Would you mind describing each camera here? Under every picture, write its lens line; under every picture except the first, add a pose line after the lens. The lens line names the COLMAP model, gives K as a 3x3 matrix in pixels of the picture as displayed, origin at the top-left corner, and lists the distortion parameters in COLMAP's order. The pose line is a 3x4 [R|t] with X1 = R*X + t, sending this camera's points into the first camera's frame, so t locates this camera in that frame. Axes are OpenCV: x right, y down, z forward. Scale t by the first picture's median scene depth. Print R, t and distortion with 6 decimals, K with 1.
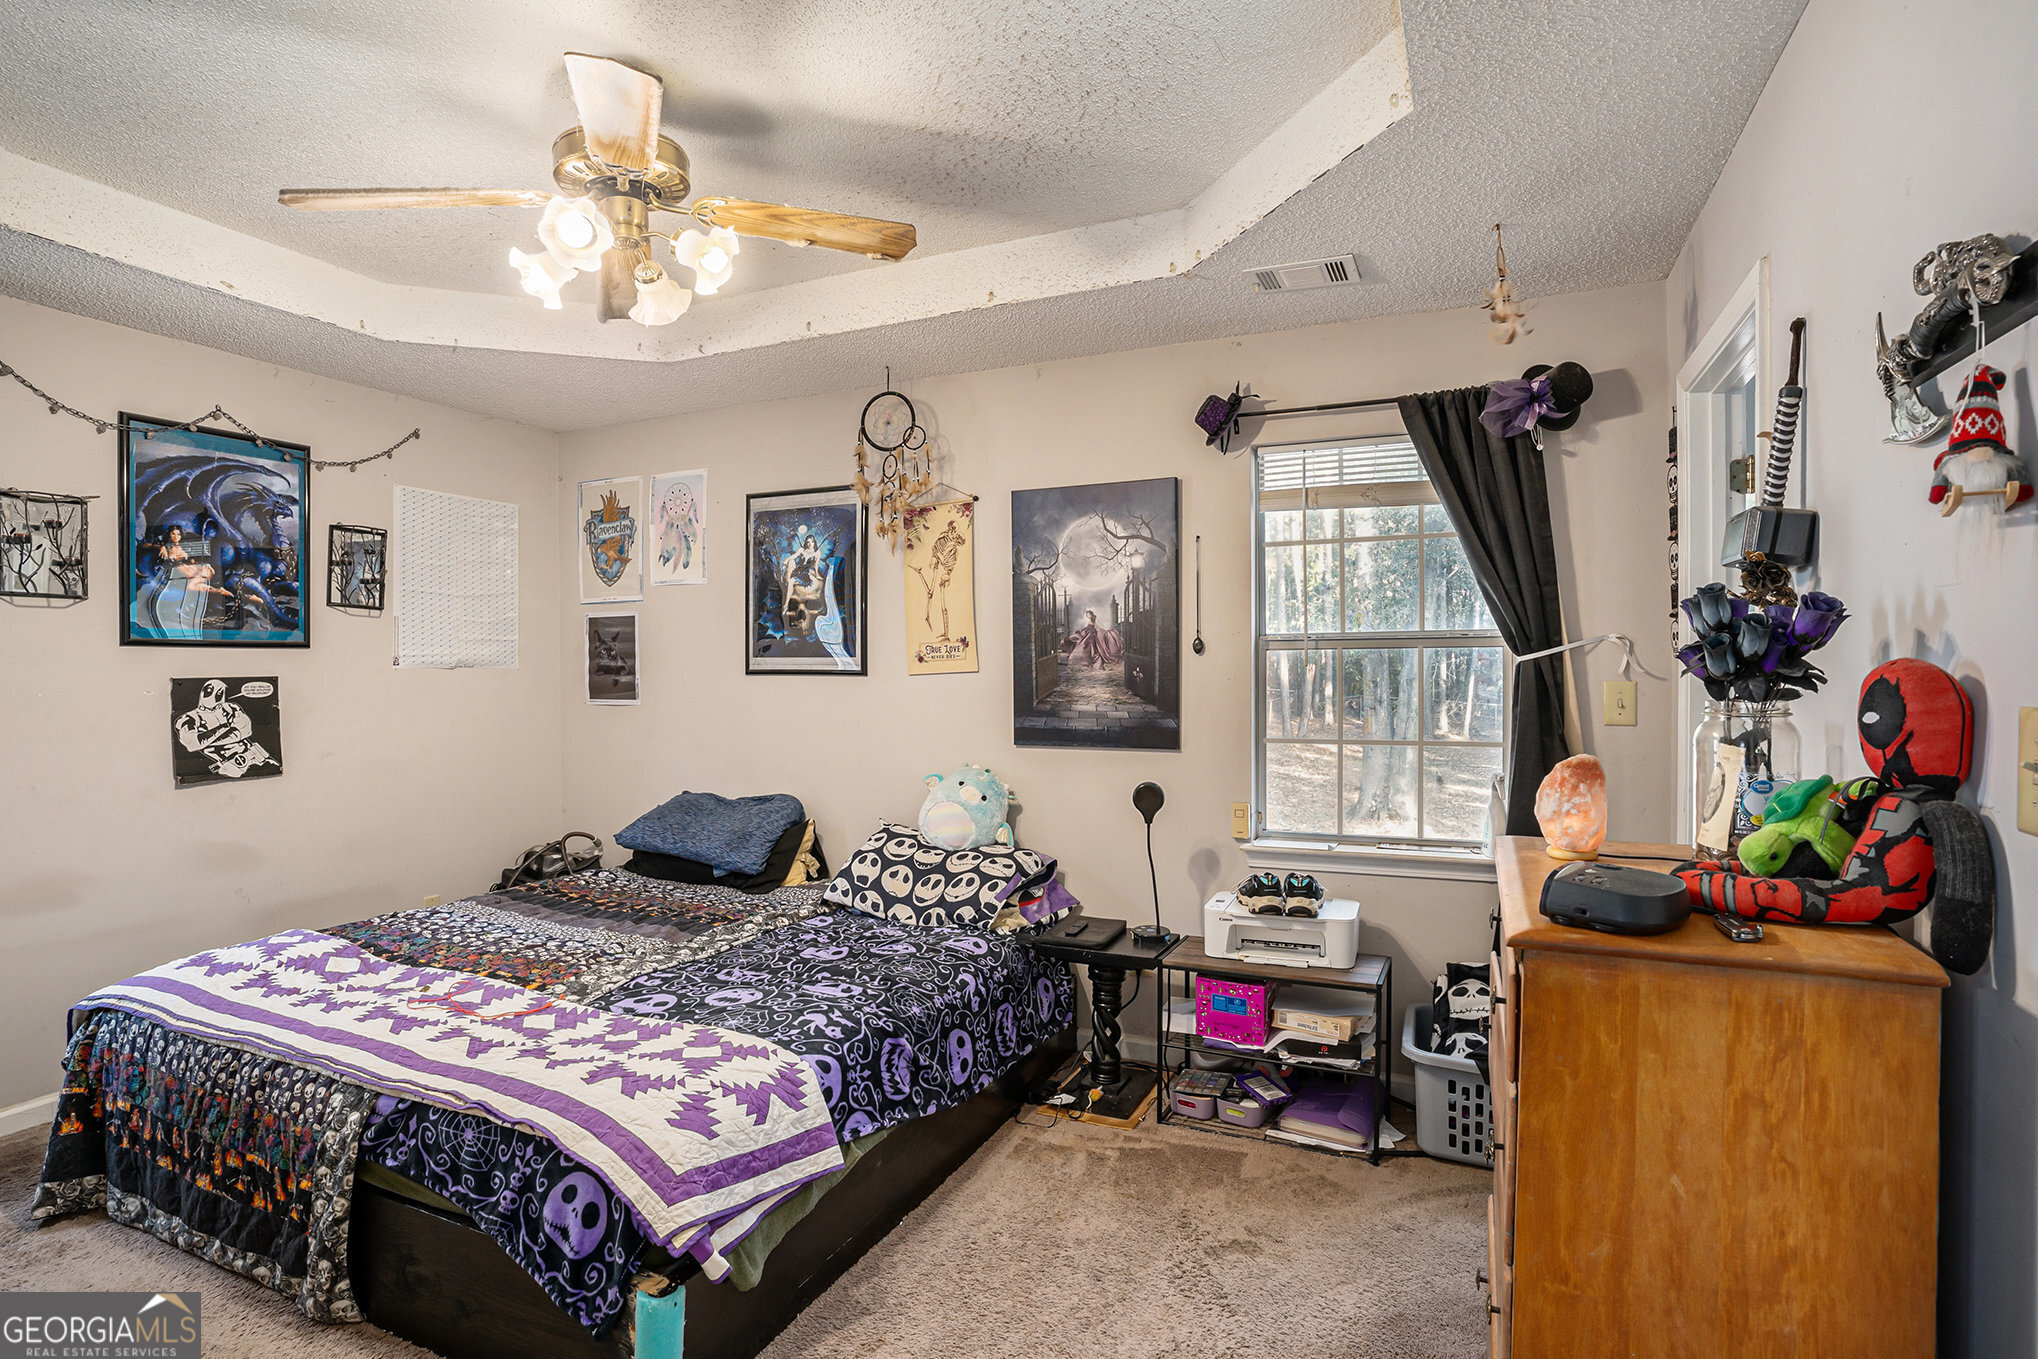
lens RADIAL K [[1039.2, 0, 1019.0], [0, 1039.2, 679.5], [0, 0, 1]] dist [-0.096791, 0.048701]
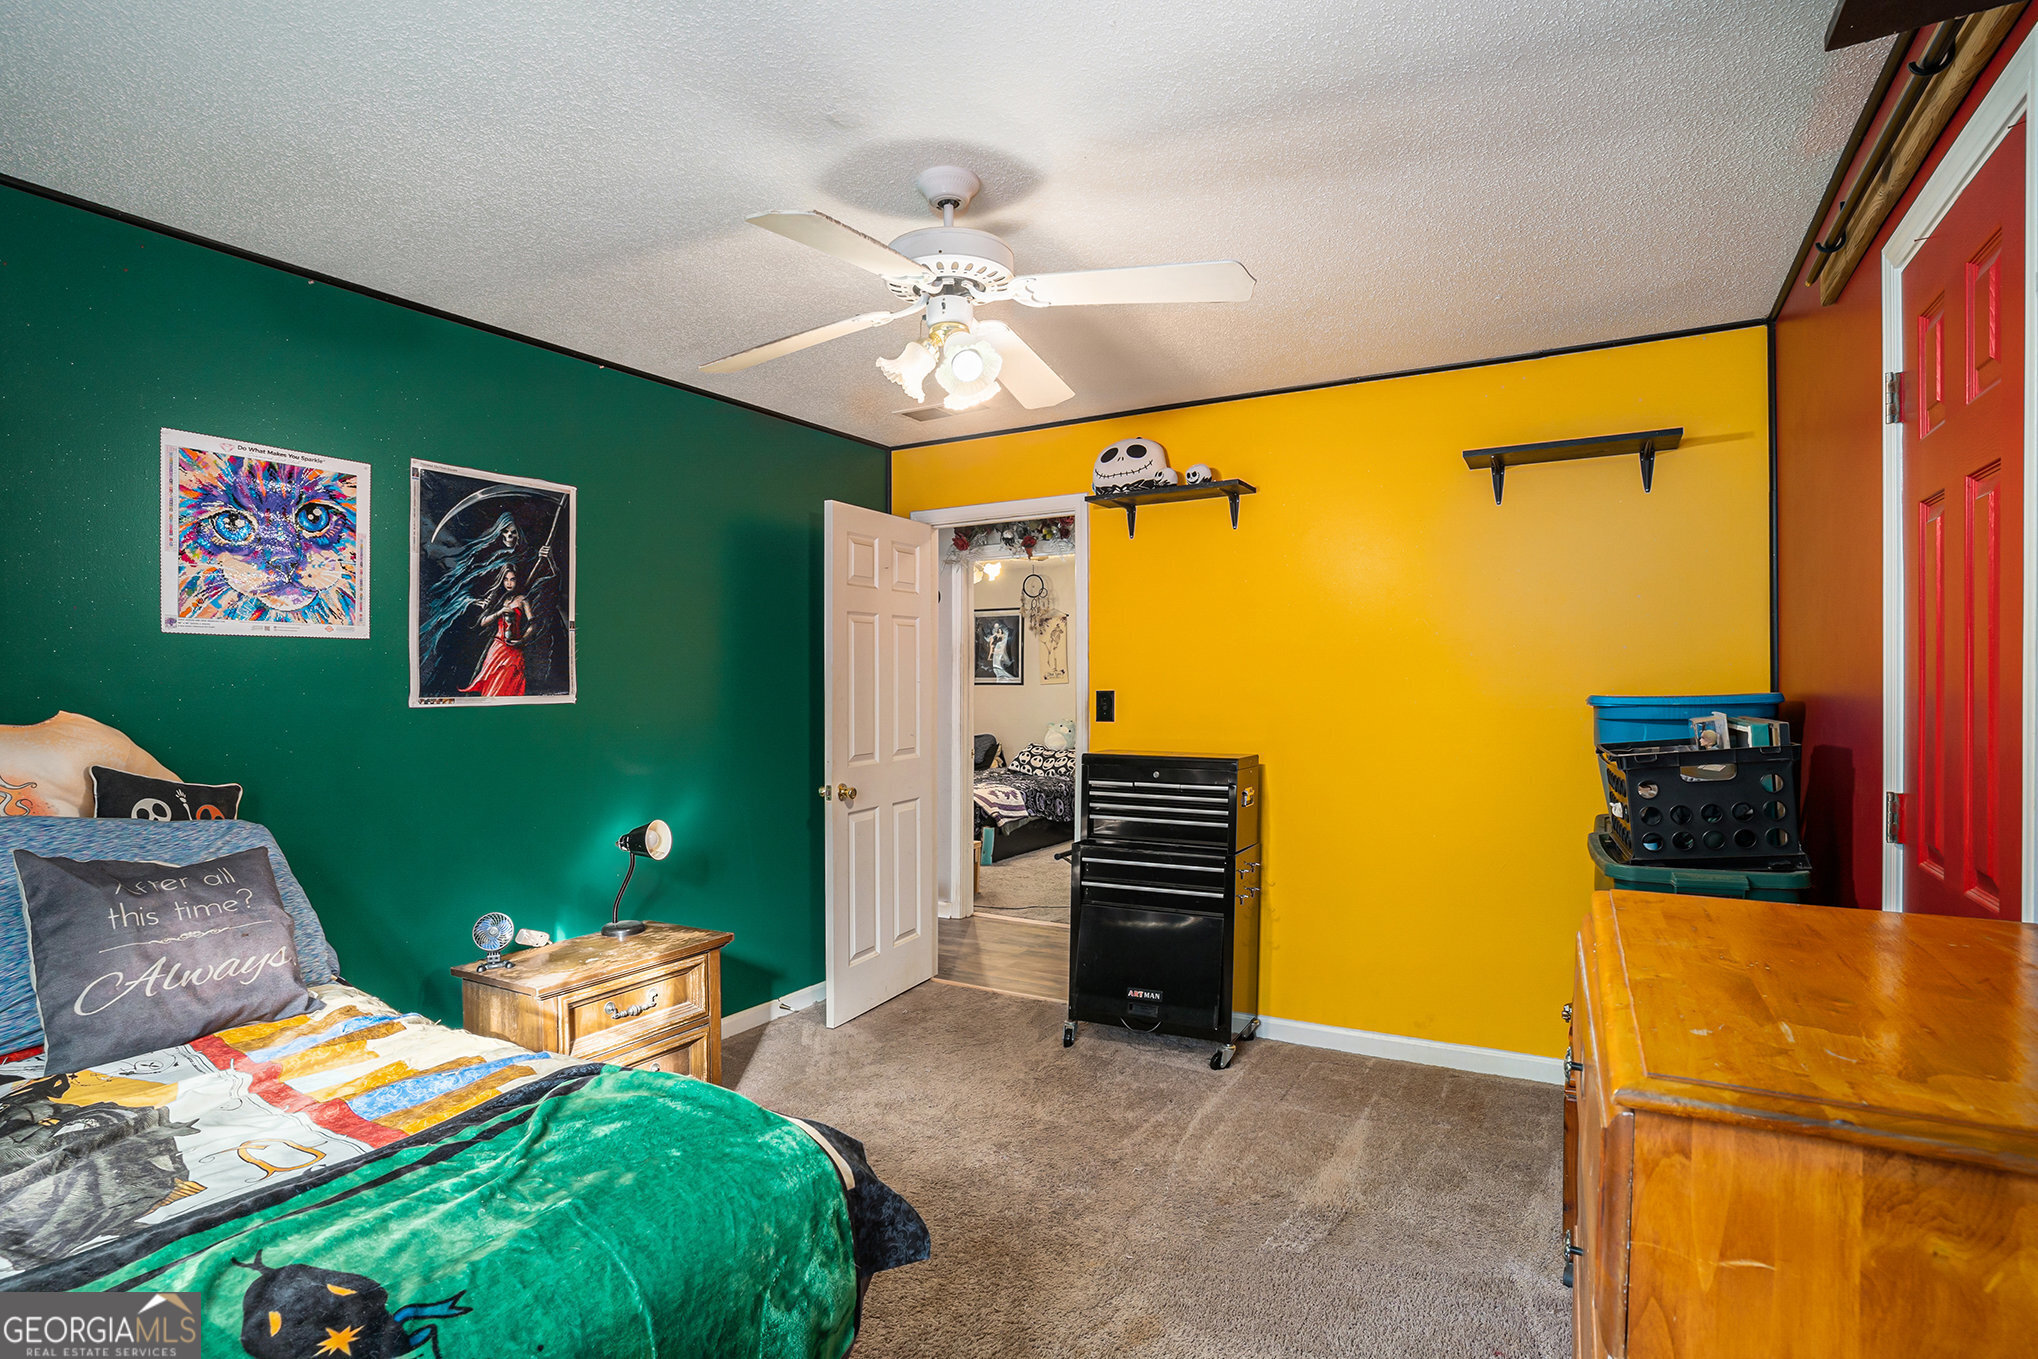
lens RADIAL K [[1039.2, 0, 1019.0], [0, 1039.2, 679.5], [0, 0, 1]] dist [-0.096791, 0.048701]
pose [[0.995562, 0.008065, -0.093764, 0.079753], [-0.009890, 0.999770, -0.019013, 0.030862], [0.093589, 0.019856, 0.995413, -1.543546]]
